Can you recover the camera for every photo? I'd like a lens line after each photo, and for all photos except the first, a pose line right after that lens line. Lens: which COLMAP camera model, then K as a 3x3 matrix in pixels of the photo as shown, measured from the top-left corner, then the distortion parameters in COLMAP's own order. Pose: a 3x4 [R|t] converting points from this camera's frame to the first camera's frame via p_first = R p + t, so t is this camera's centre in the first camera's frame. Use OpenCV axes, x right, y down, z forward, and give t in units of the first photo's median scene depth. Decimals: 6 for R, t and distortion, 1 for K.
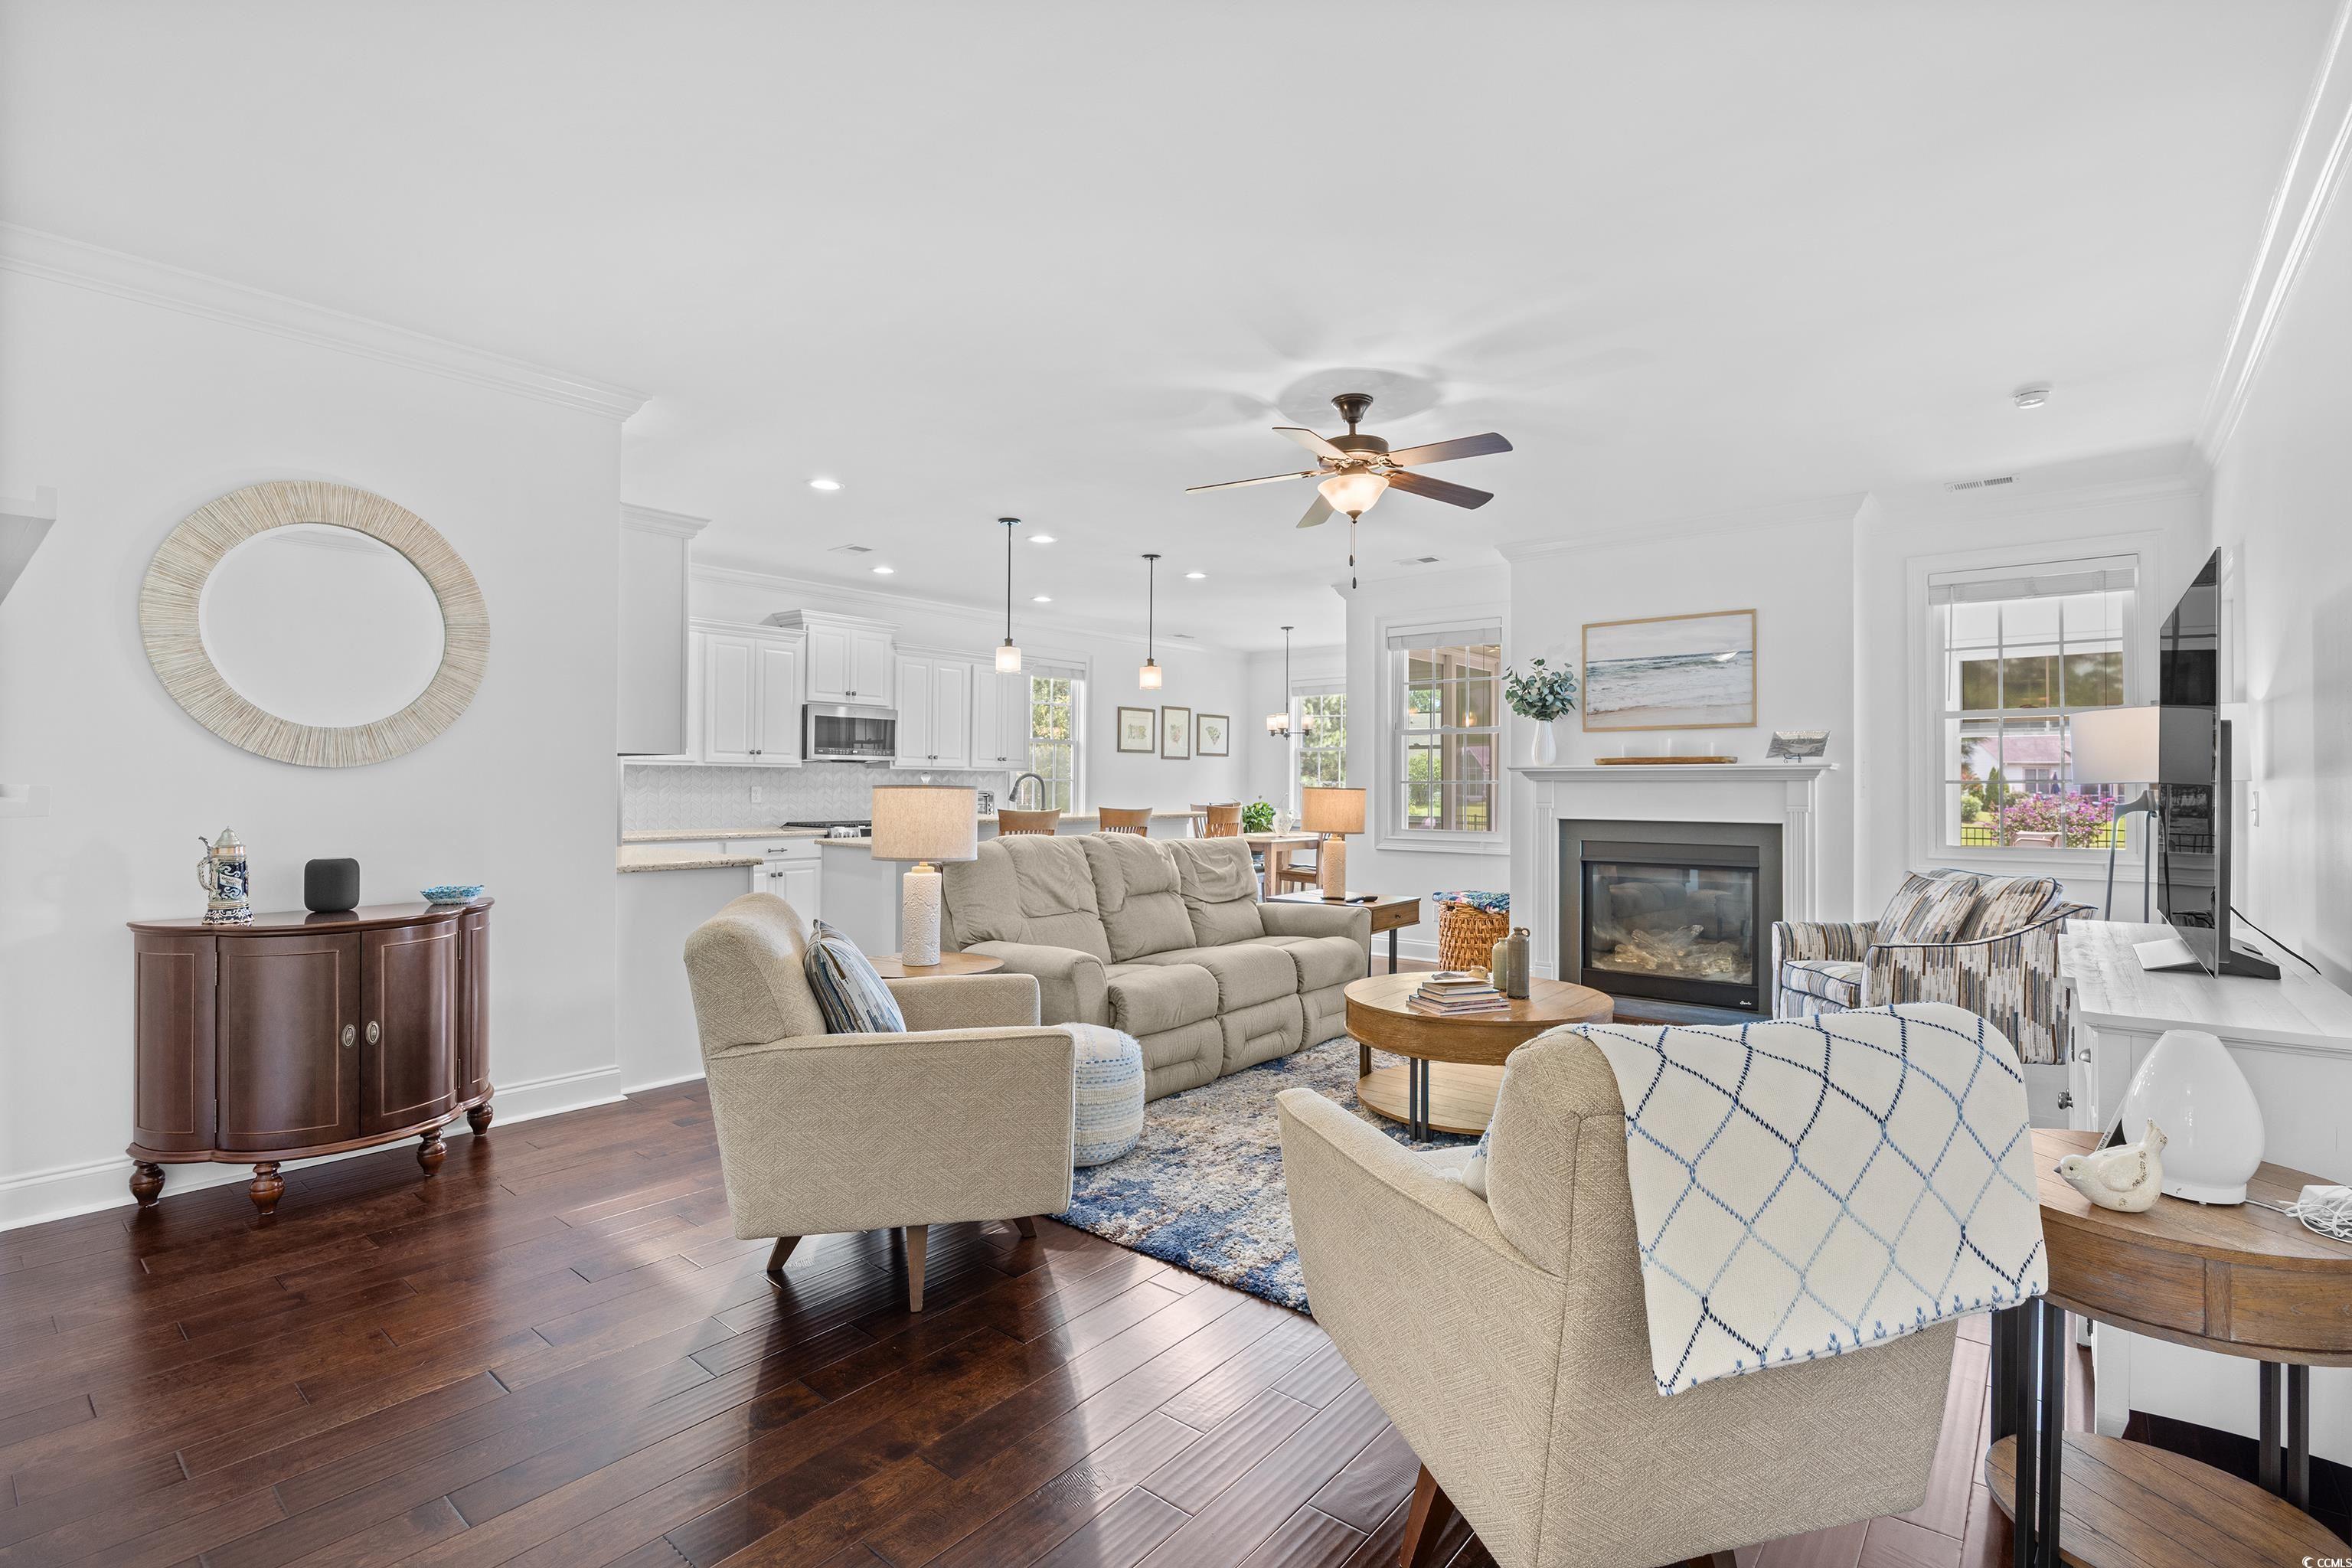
lens RADIAL K [[1094.8, 0, 1176.0], [0, 1094.8, 784.0], [0, 0, 1]] dist [-0.014337, -0.000020]
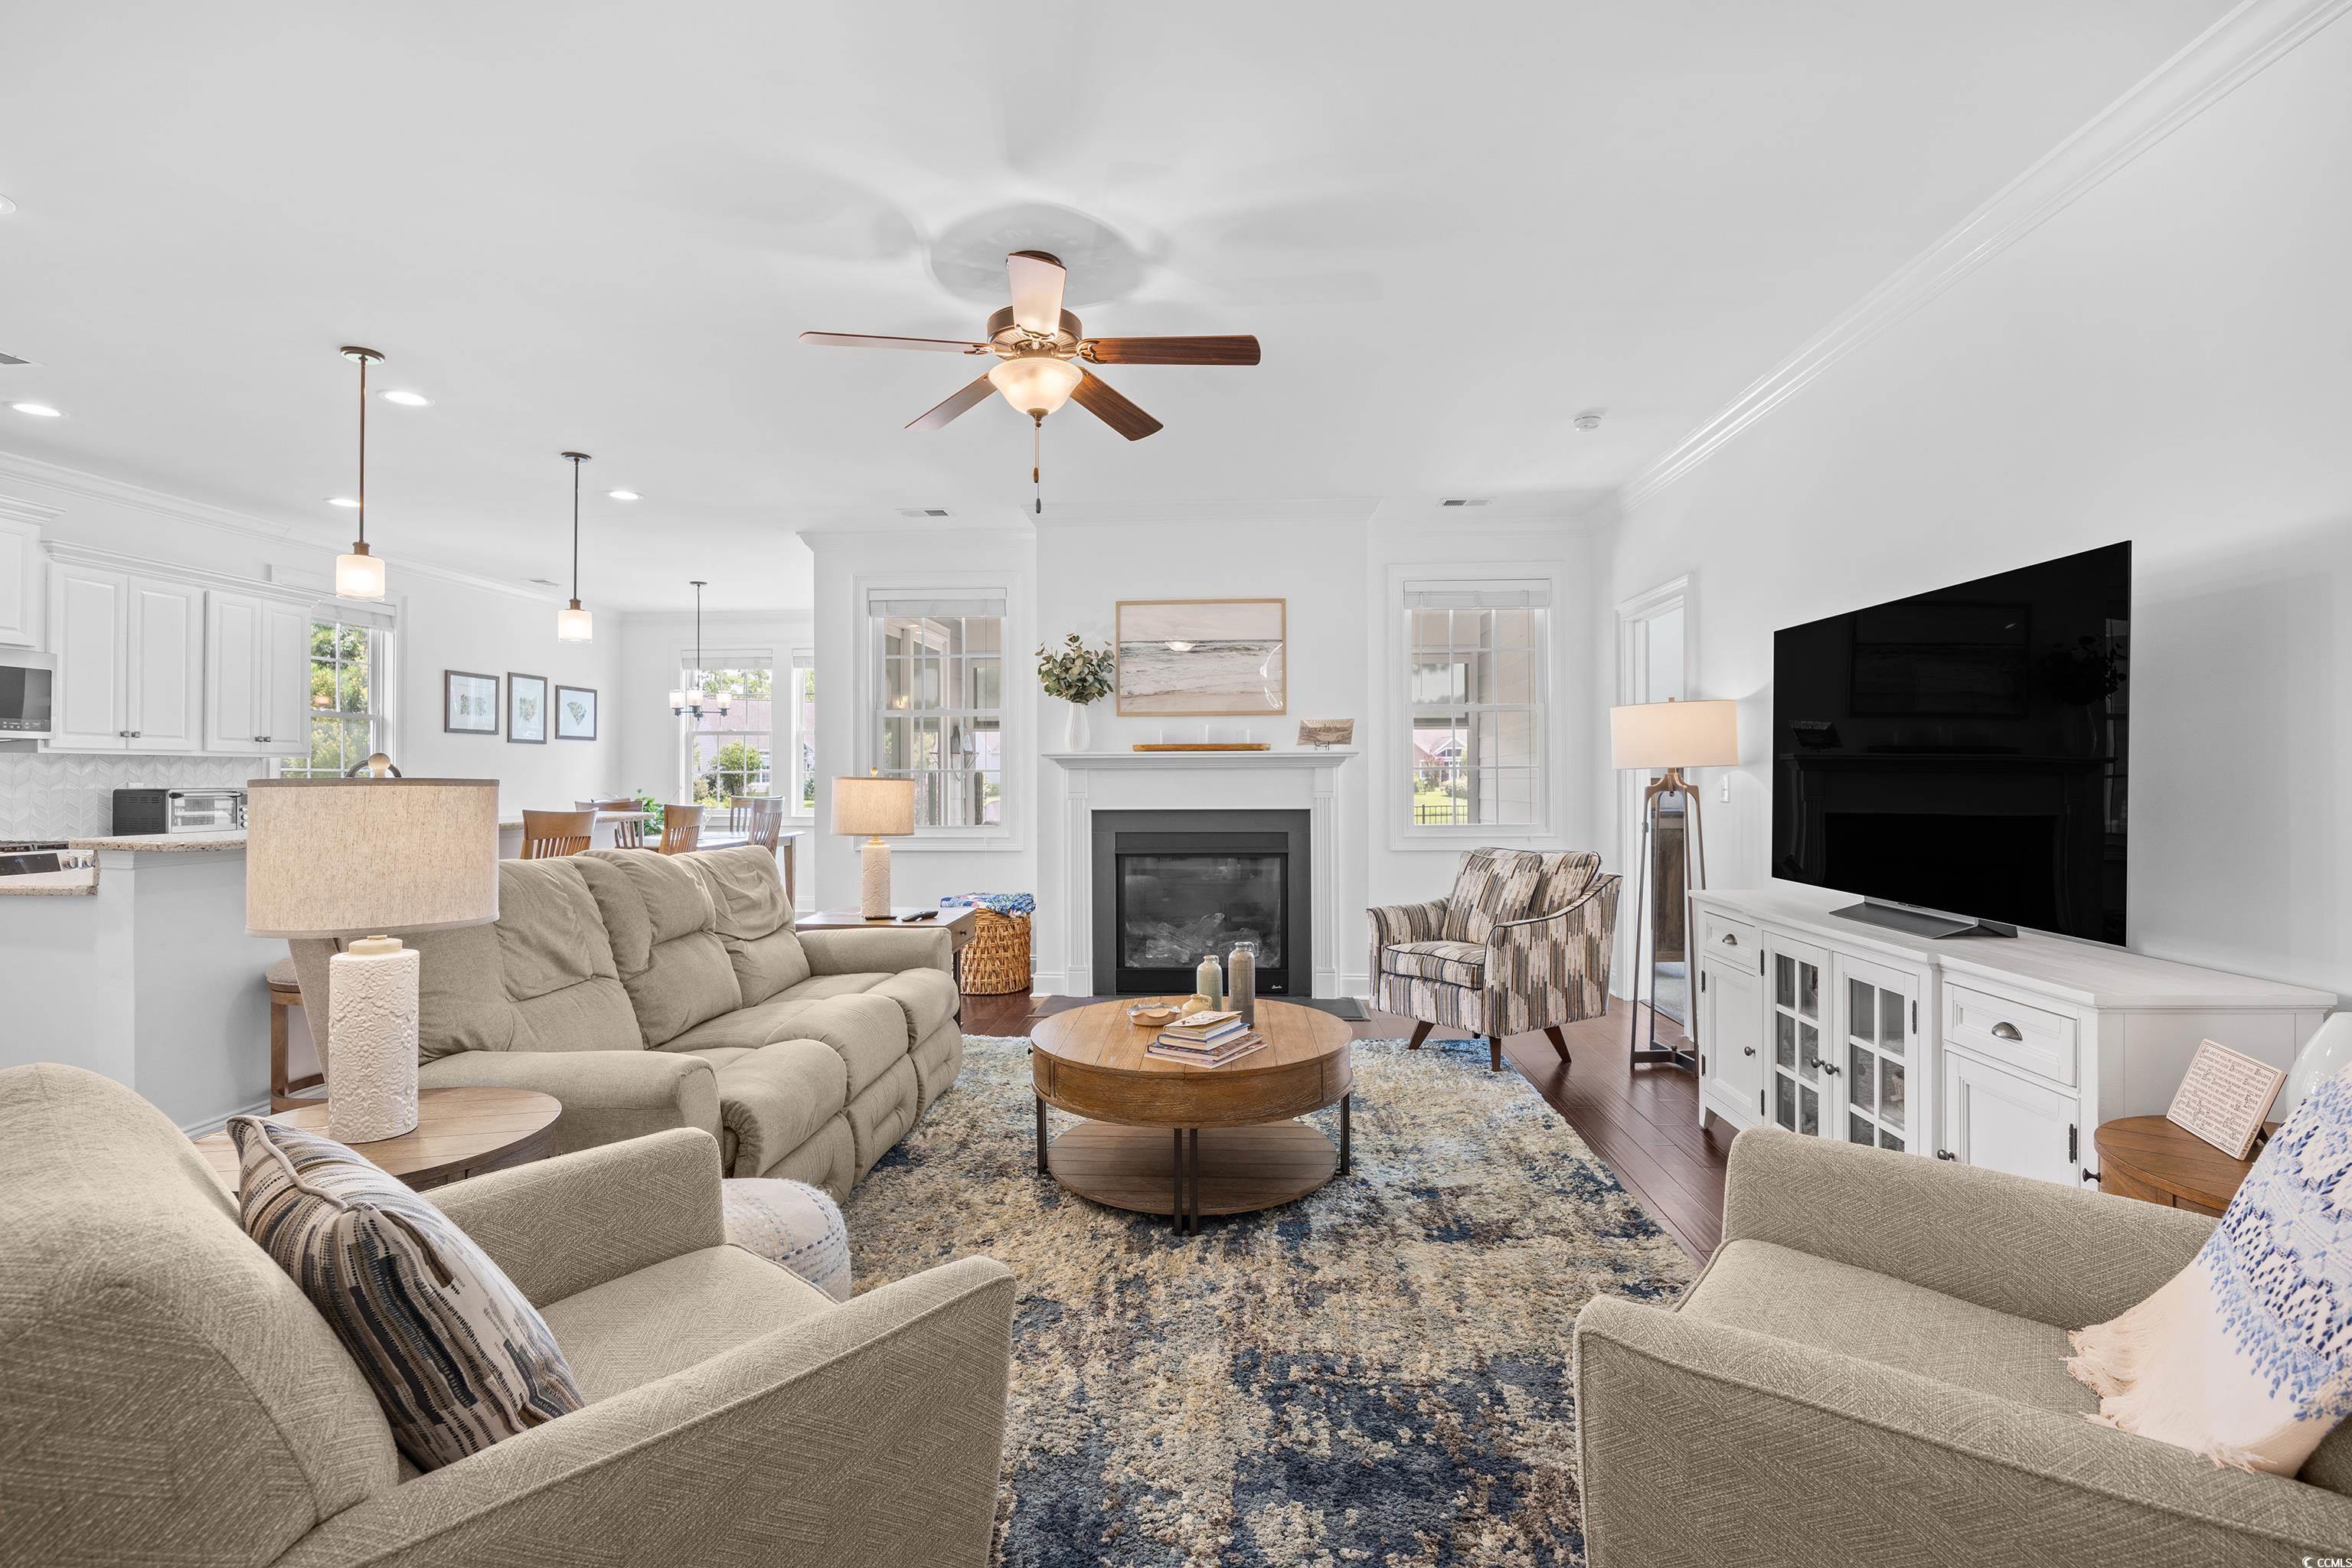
lens RADIAL K [[1078.6, 0, 1182.1], [0, 1078.6, 778.2], [0, 0, 1]] dist [-0.016661, 0.000030]
pose [[0.807556, -0.008430, 0.589731, -0.140908], [0.006124, 0.999964, 0.005908, 0.000316], [-0.589760, -0.001160, 0.807578, 0.244897]]
